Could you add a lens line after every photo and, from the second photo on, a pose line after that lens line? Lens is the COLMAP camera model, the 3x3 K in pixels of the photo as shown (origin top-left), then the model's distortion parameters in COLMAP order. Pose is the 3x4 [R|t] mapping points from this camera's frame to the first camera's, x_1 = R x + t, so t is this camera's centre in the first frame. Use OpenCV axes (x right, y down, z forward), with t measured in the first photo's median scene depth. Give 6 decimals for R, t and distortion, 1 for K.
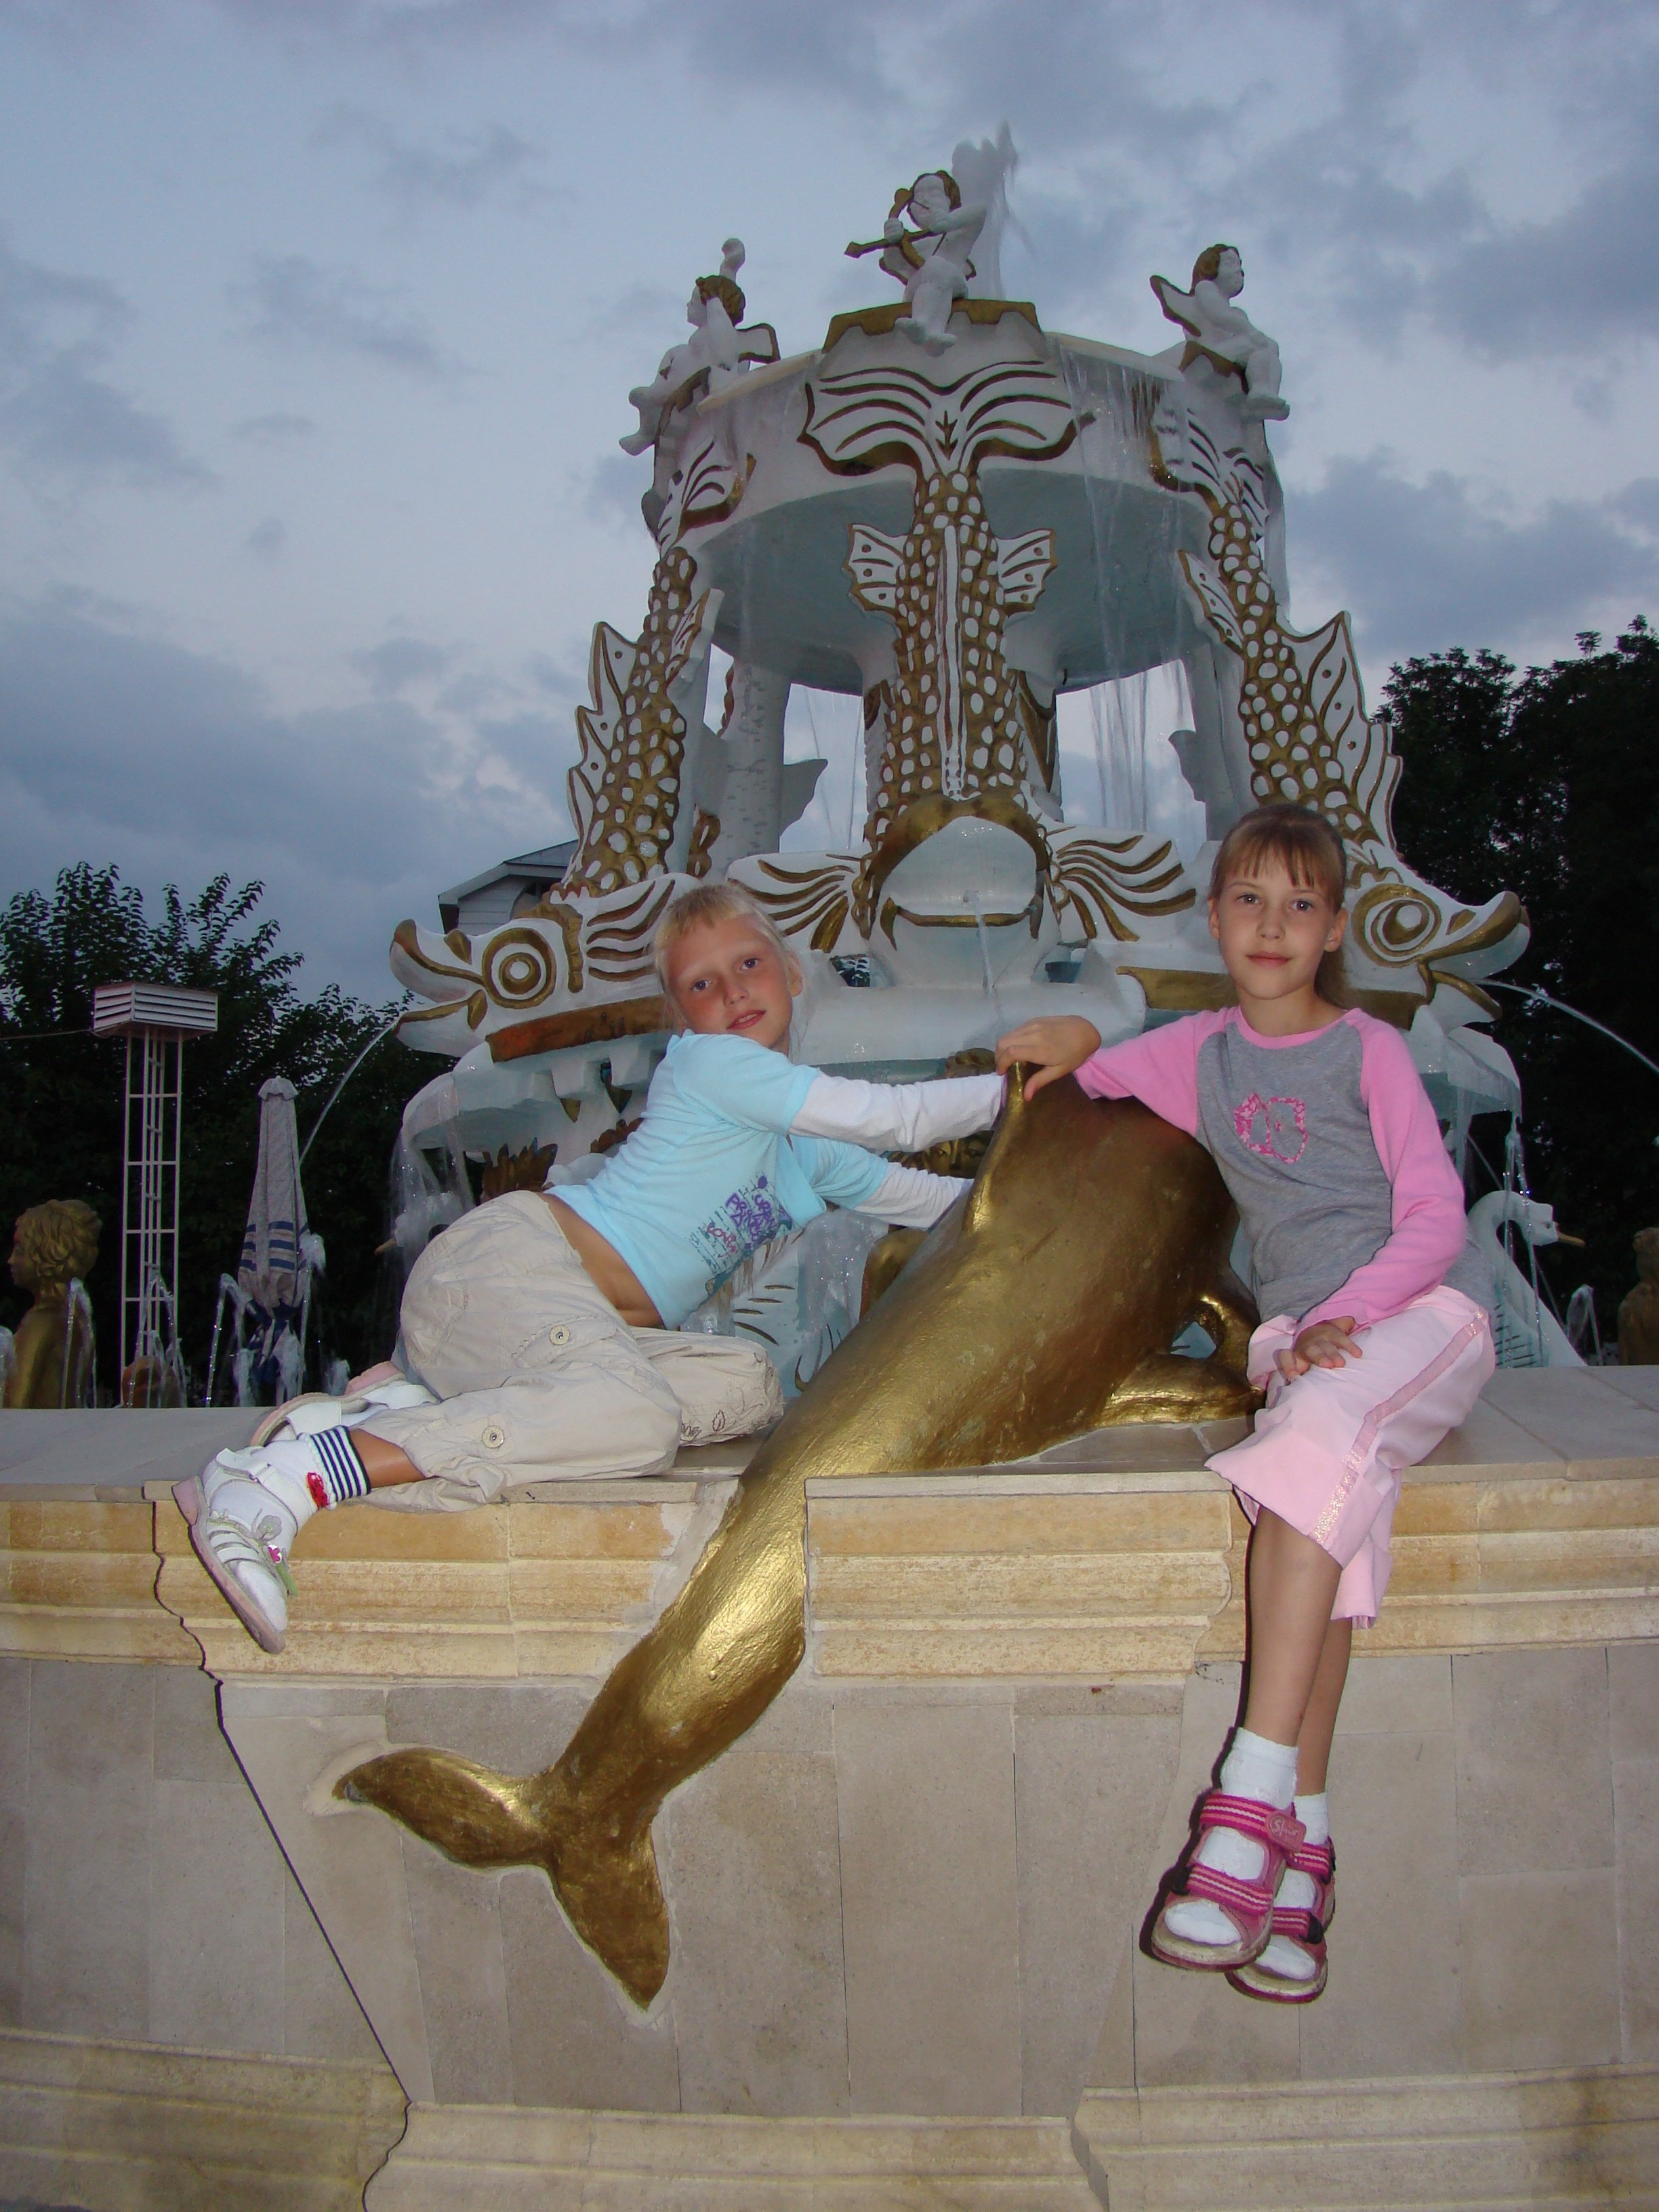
lens RADIAL K [[2084.9, 0, 862.3], [0, 2084.9, 1126.1], [0, 0, 1]] dist [-0.177836, 0.123912]
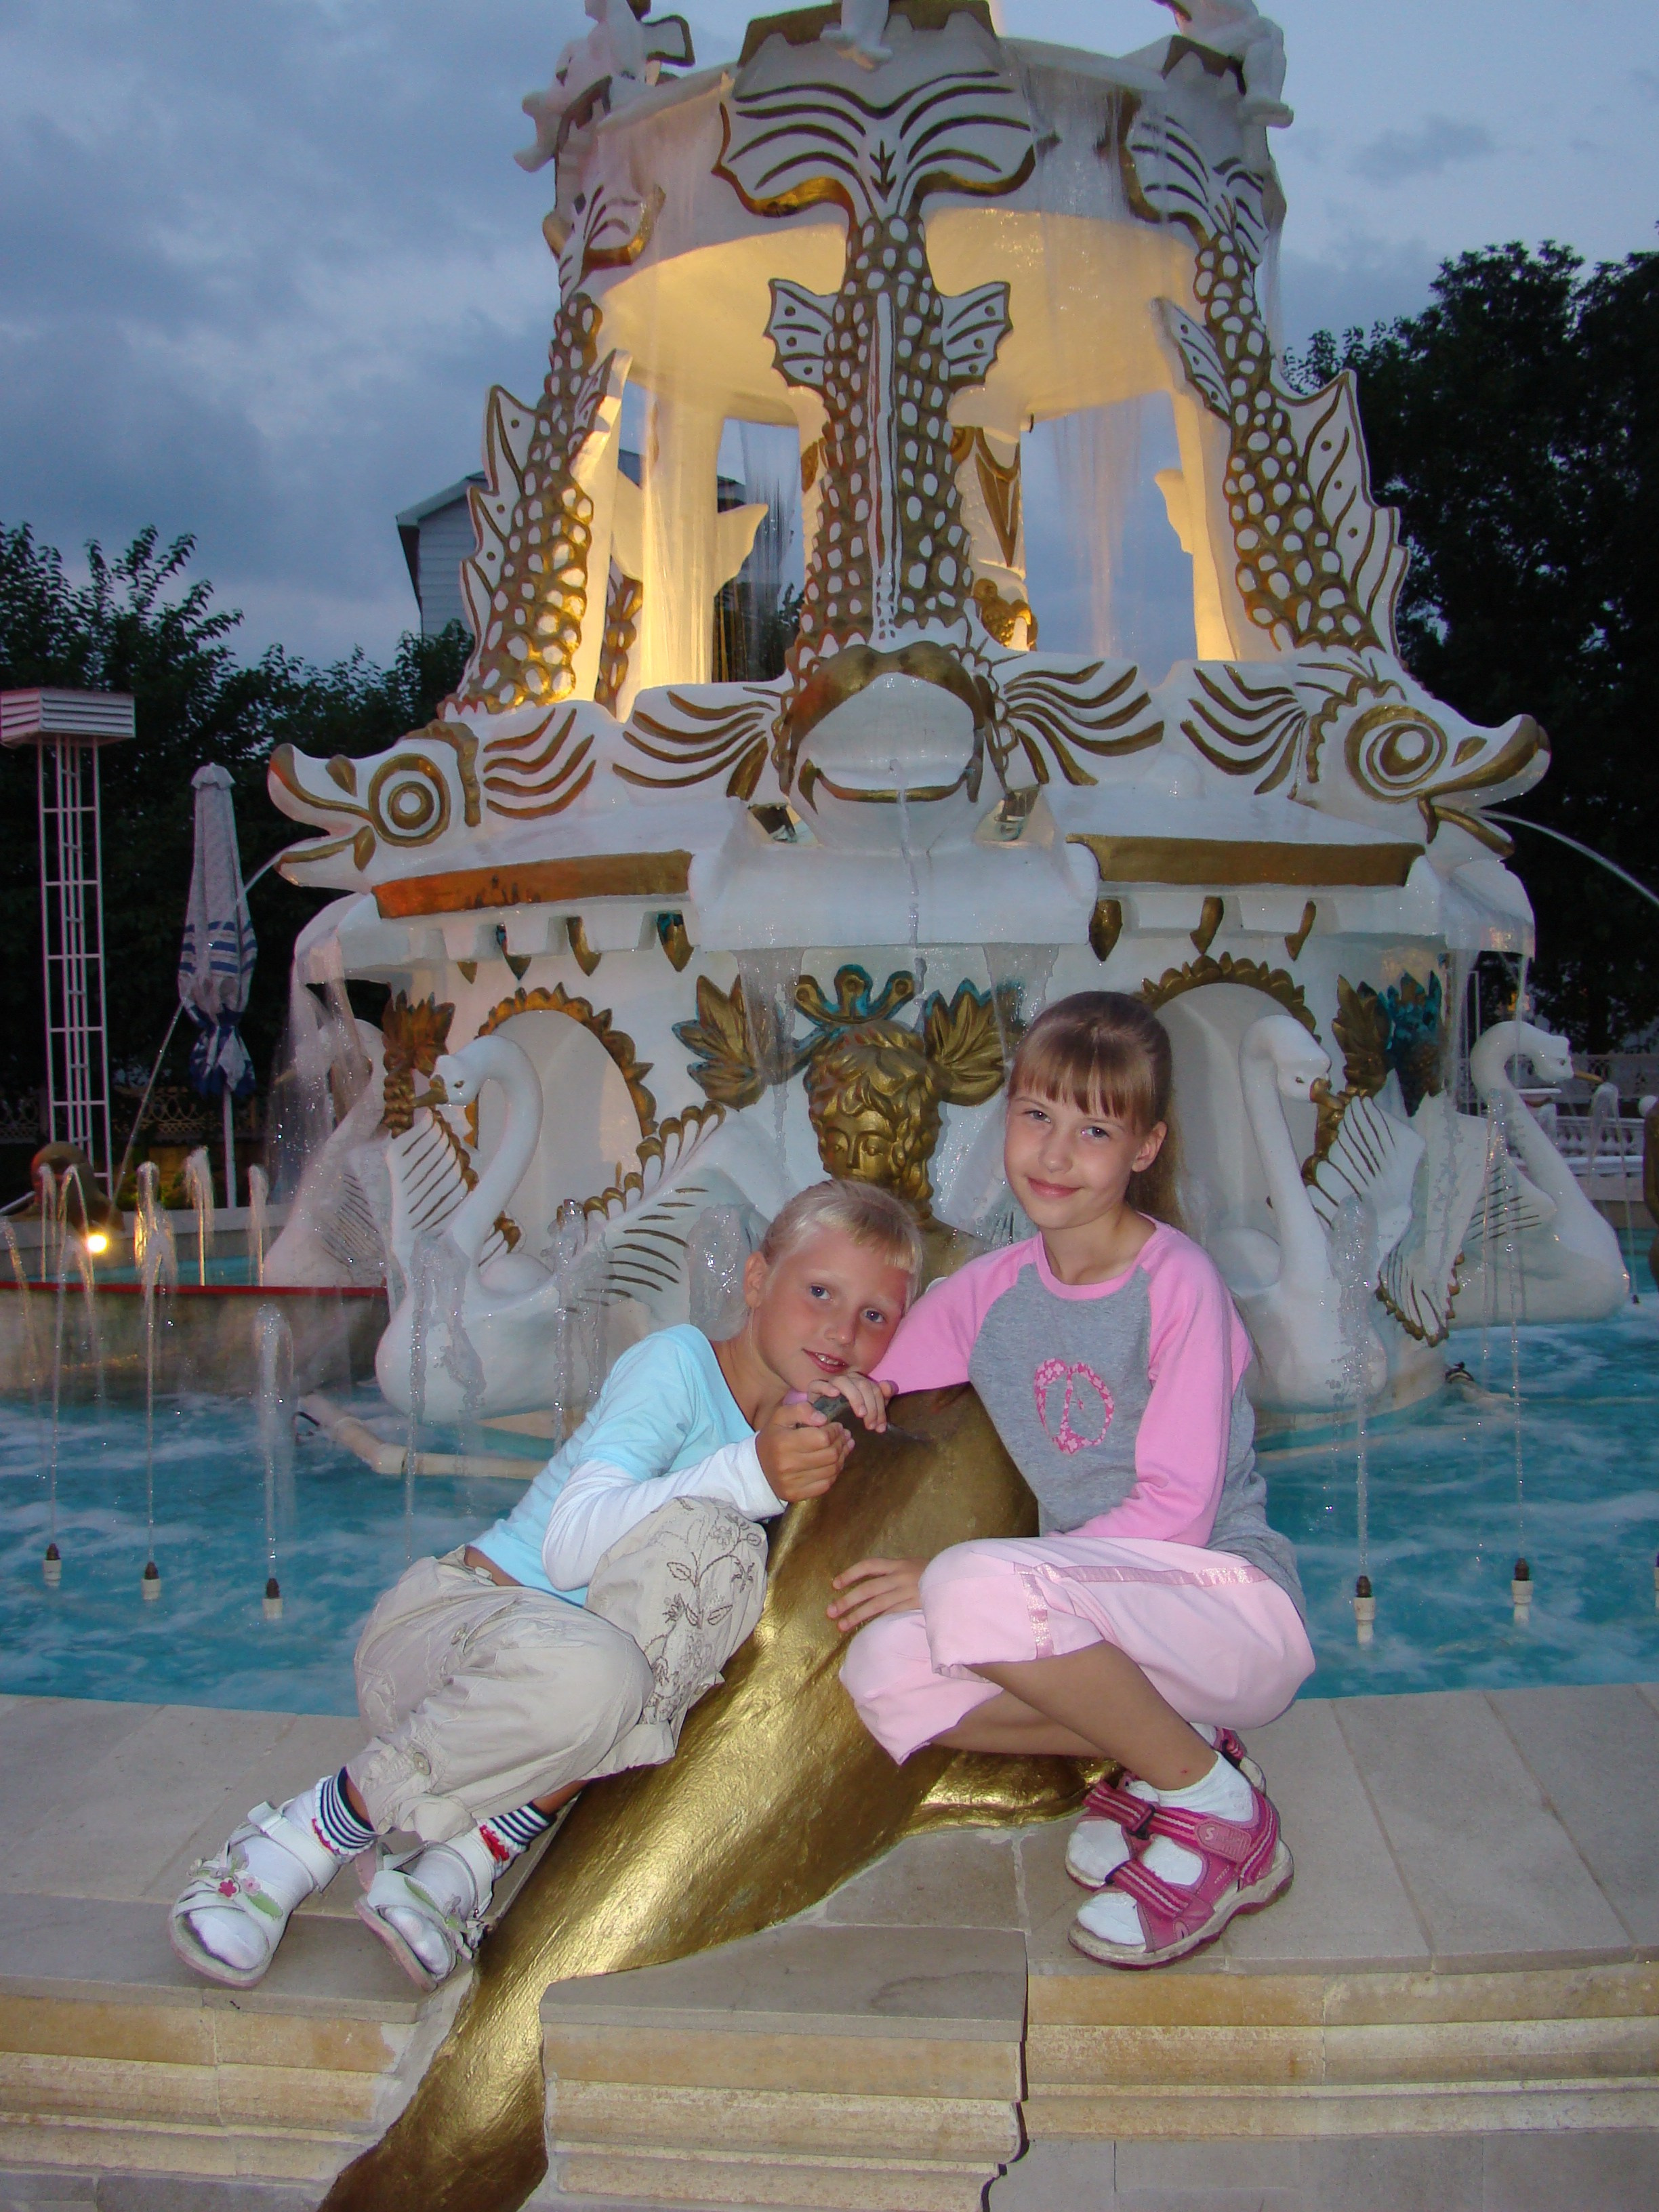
lens RADIAL K [[2213.6, 0, 796.2], [0, 2213.6, 1095.5], [0, 0, 1]] dist [-0.158758, 0.139038]
pose [[0.999428, -0.005041, -0.033445, 0.032897], [0.010409, 0.986677, 0.162356, -0.102647], [0.032181, -0.162612, 0.986165, 0.047101]]
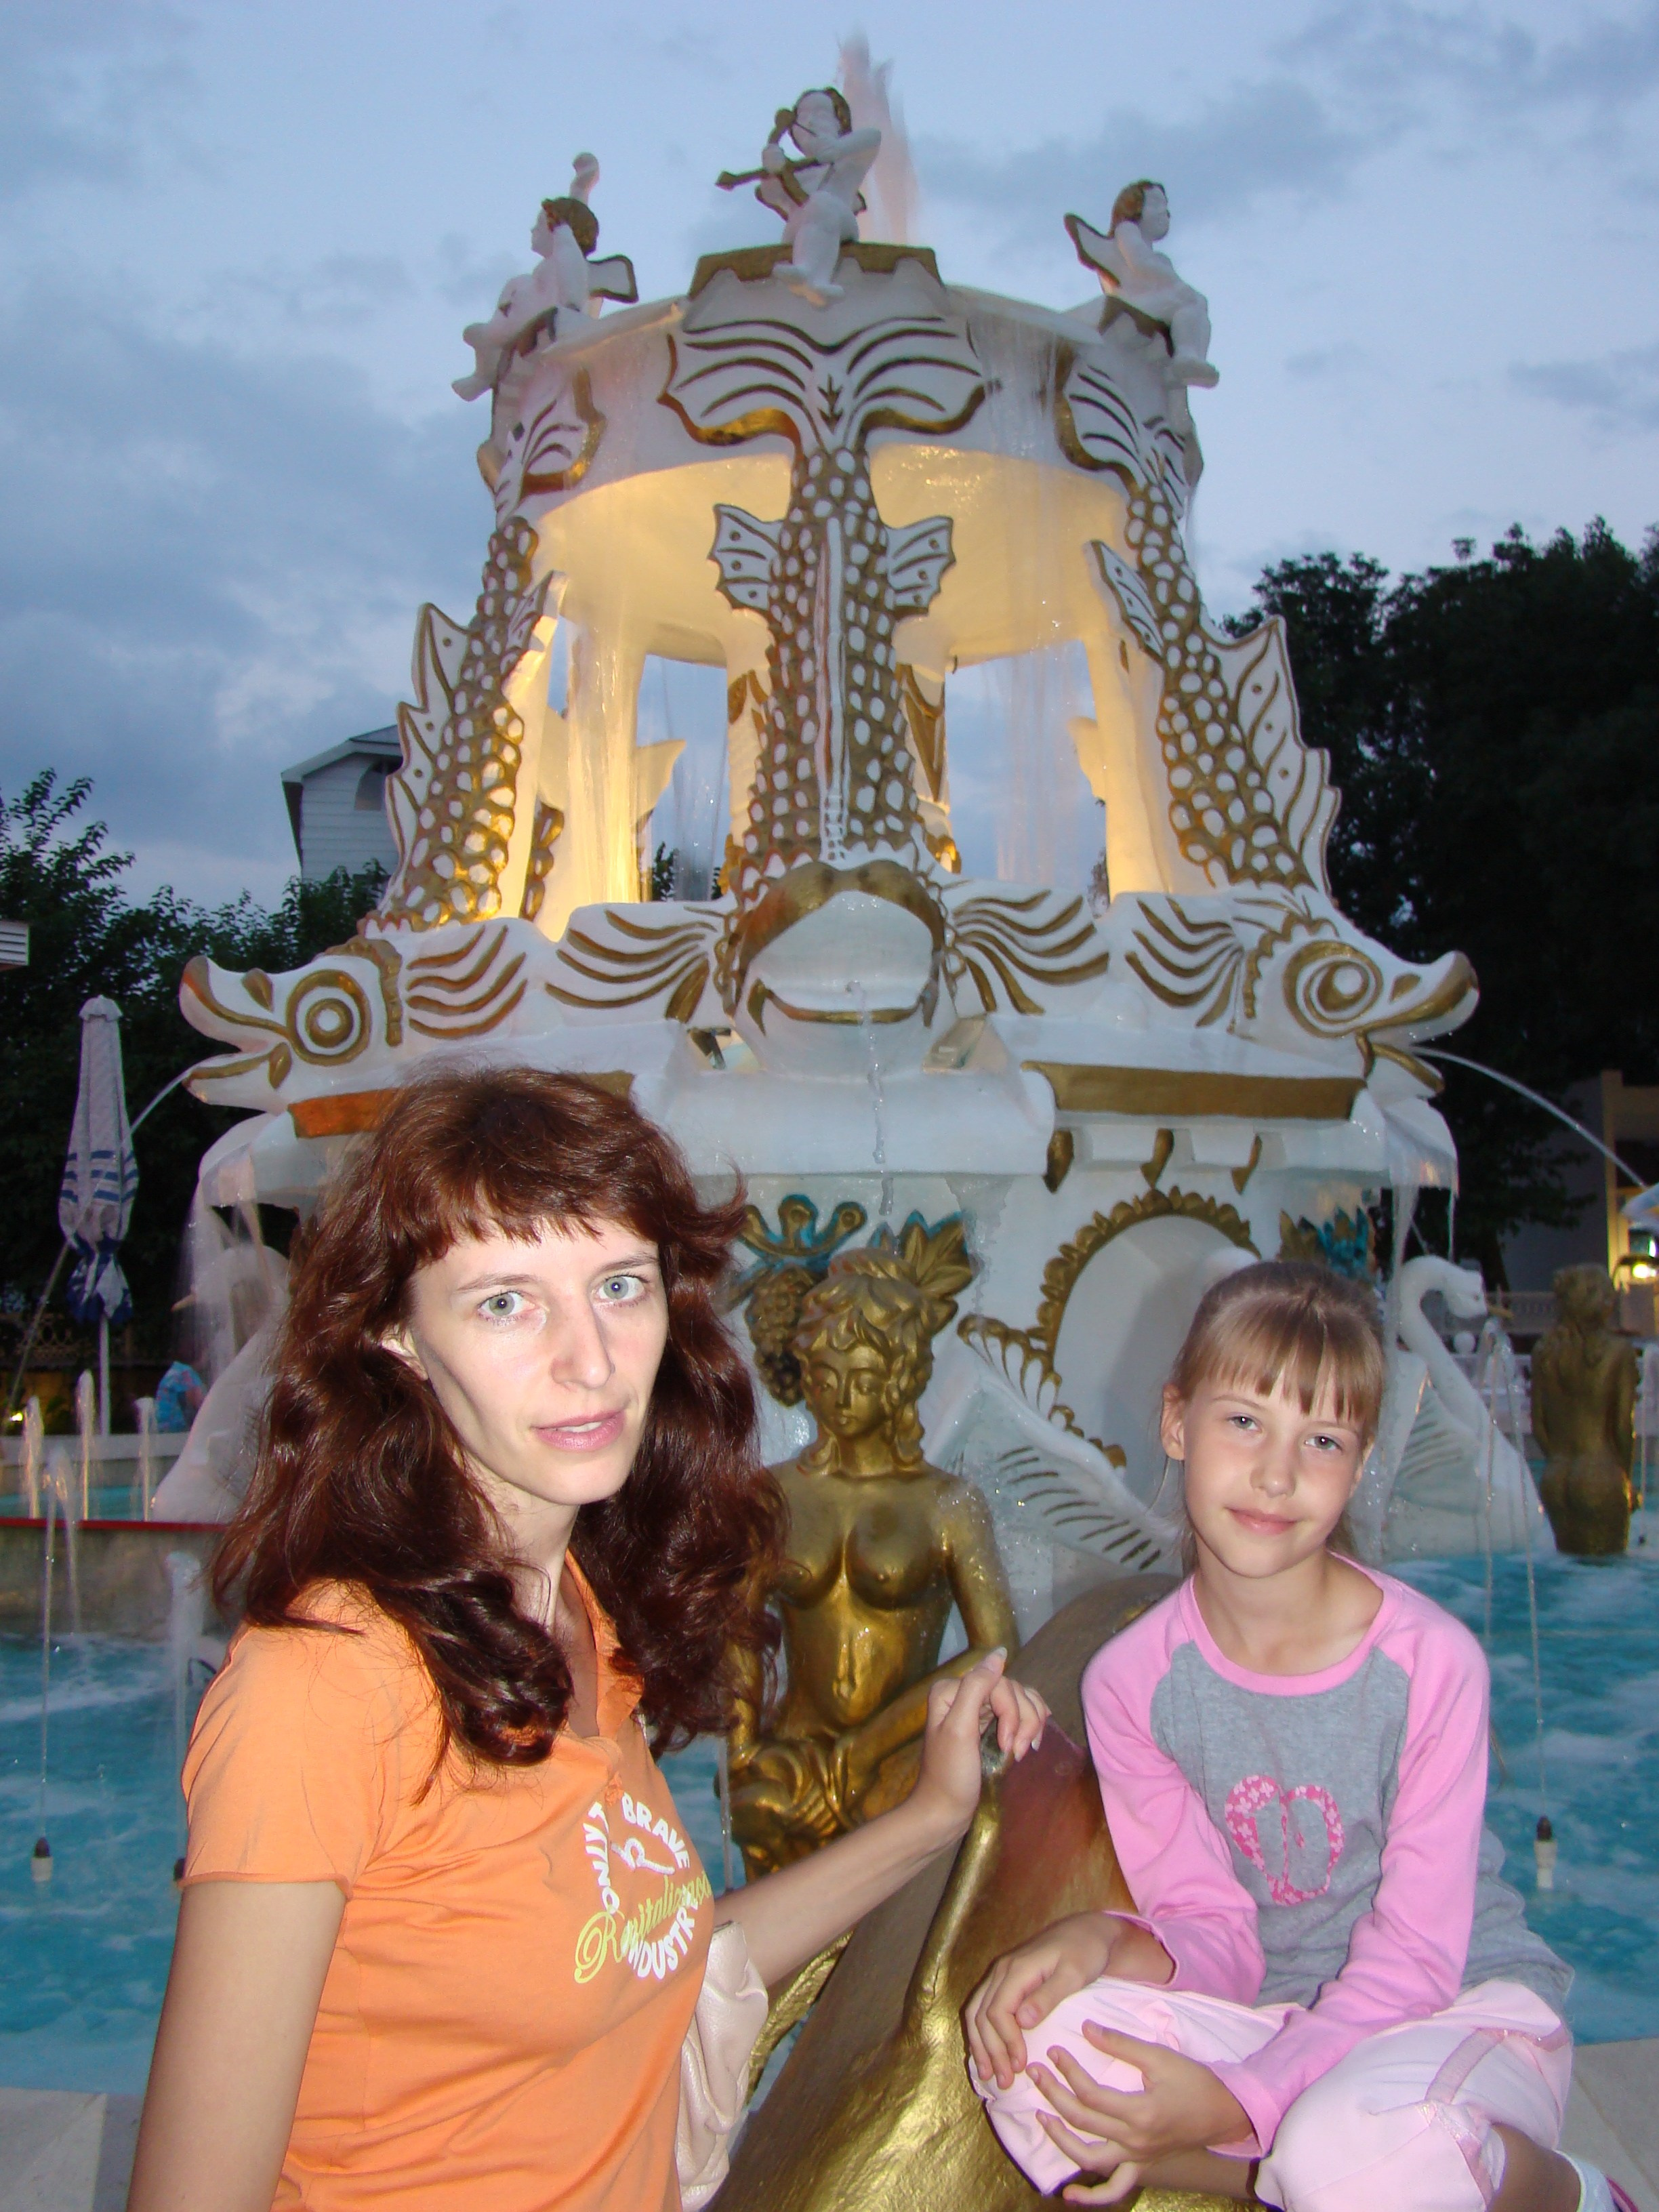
lens RADIAL K [[2078.4, 0, 873.1], [0, 2078.4, 1115.8], [0, 0, 1]] dist [-0.173678, 0.117596]
pose [[0.997013, 0.008691, 0.076742, -0.004208], [-0.013253, 0.998161, 0.059149, -0.088943], [-0.076087, -0.059990, 0.995295, 0.125881]]
